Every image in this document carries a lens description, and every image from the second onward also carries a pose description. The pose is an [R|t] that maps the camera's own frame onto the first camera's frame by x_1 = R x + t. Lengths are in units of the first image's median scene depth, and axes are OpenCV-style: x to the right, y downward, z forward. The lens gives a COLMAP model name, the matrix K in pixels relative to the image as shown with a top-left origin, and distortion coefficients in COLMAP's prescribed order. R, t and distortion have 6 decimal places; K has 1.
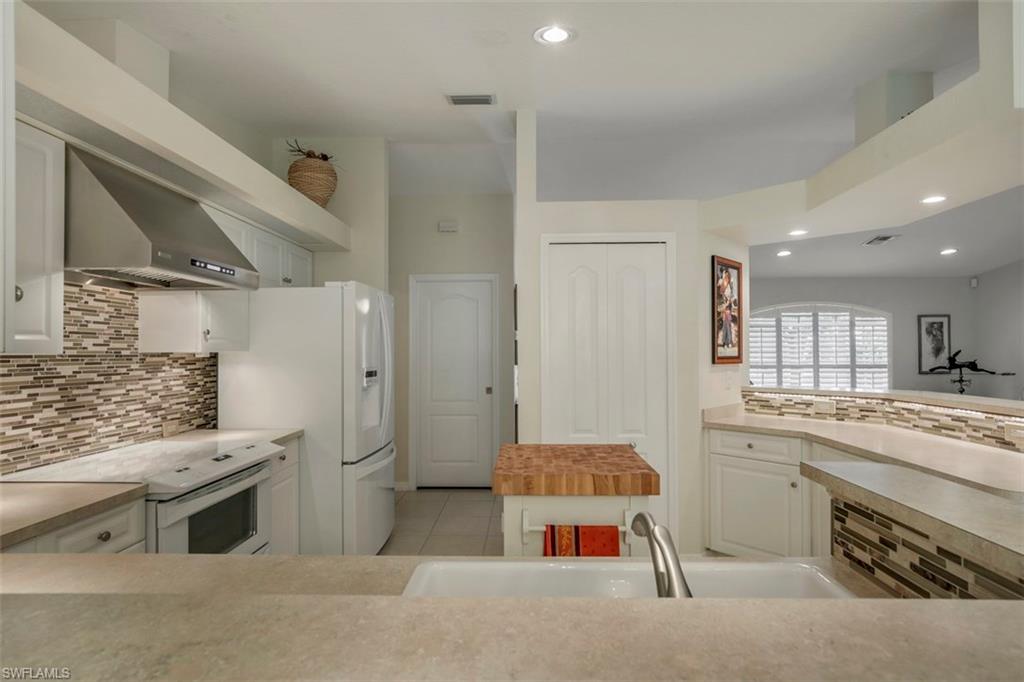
lens RADIAL K [[512.4, 0, 518.7], [0, 512.4, 343.7], [0, 0, 1]] dist [-0.003575, -0.000363]
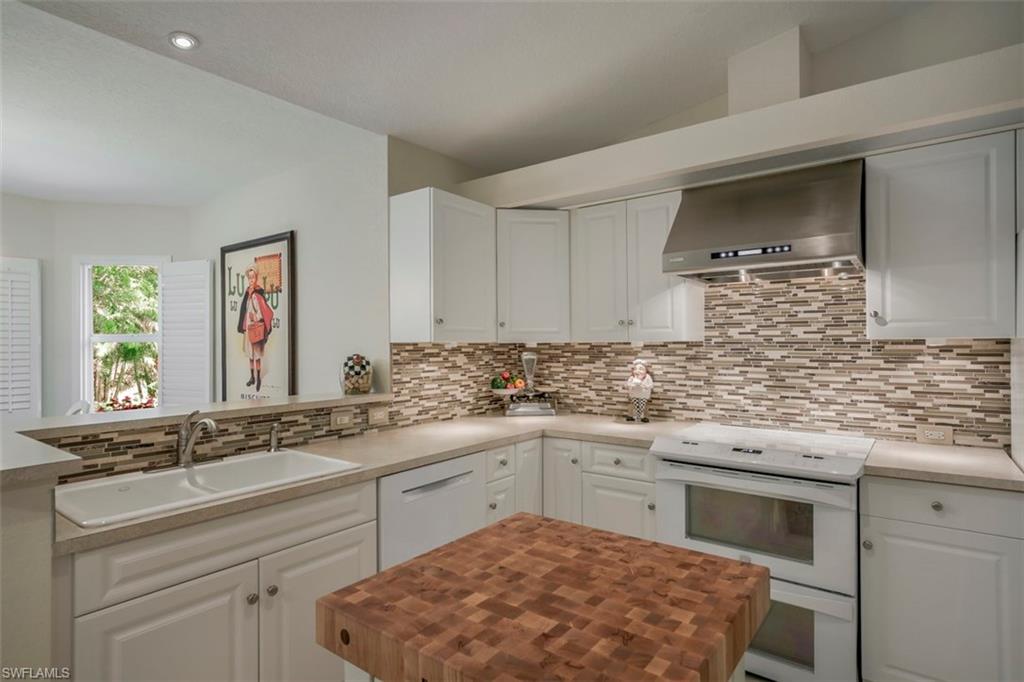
lens RADIAL K [[546.6, 0, 514.0], [0, 546.6, 340.9], [0, 0, 1]] dist [0.005675, -0.001915]
pose [[-0.587150, 0.005609, -0.809458, 0.333233], [0.018866, 0.999799, -0.006757, 0.011366], [0.809258, -0.019239, -0.587138, 0.825652]]
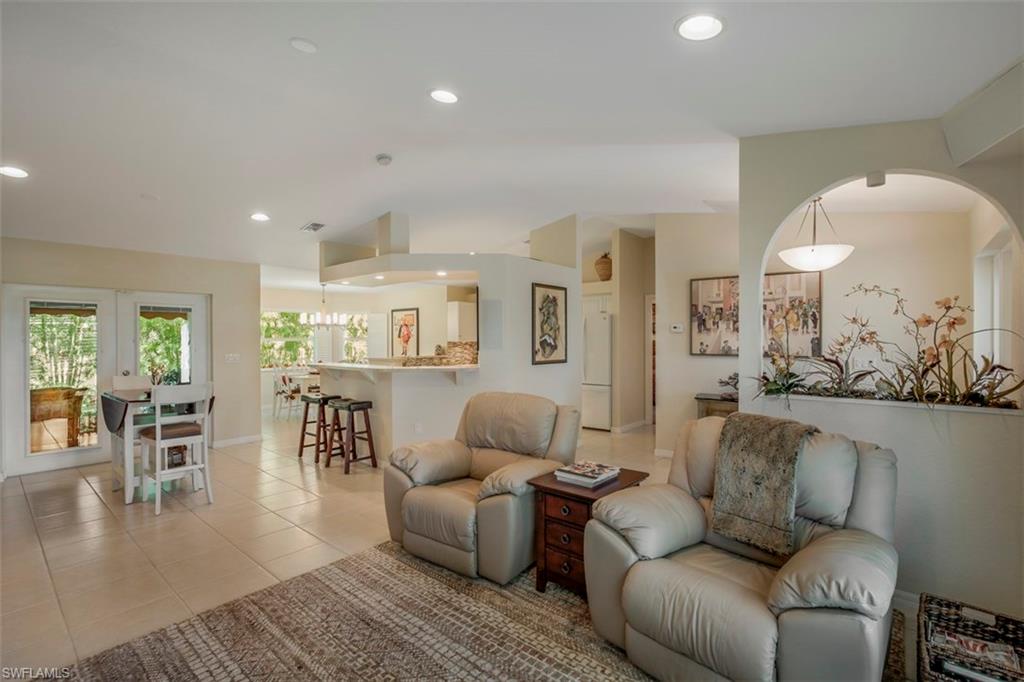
lens RADIAL K [[471.4, 0, 510.0], [0, 471.4, 344.6], [0, 0, 1]] dist [-0.008450, -0.000178]
pose [[-0.638809, 0.015100, -0.769217, 1.640739], [0.015889, 0.999853, 0.006432, 0.010819], [0.769201, -0.008113, -0.638955, 2.208803]]
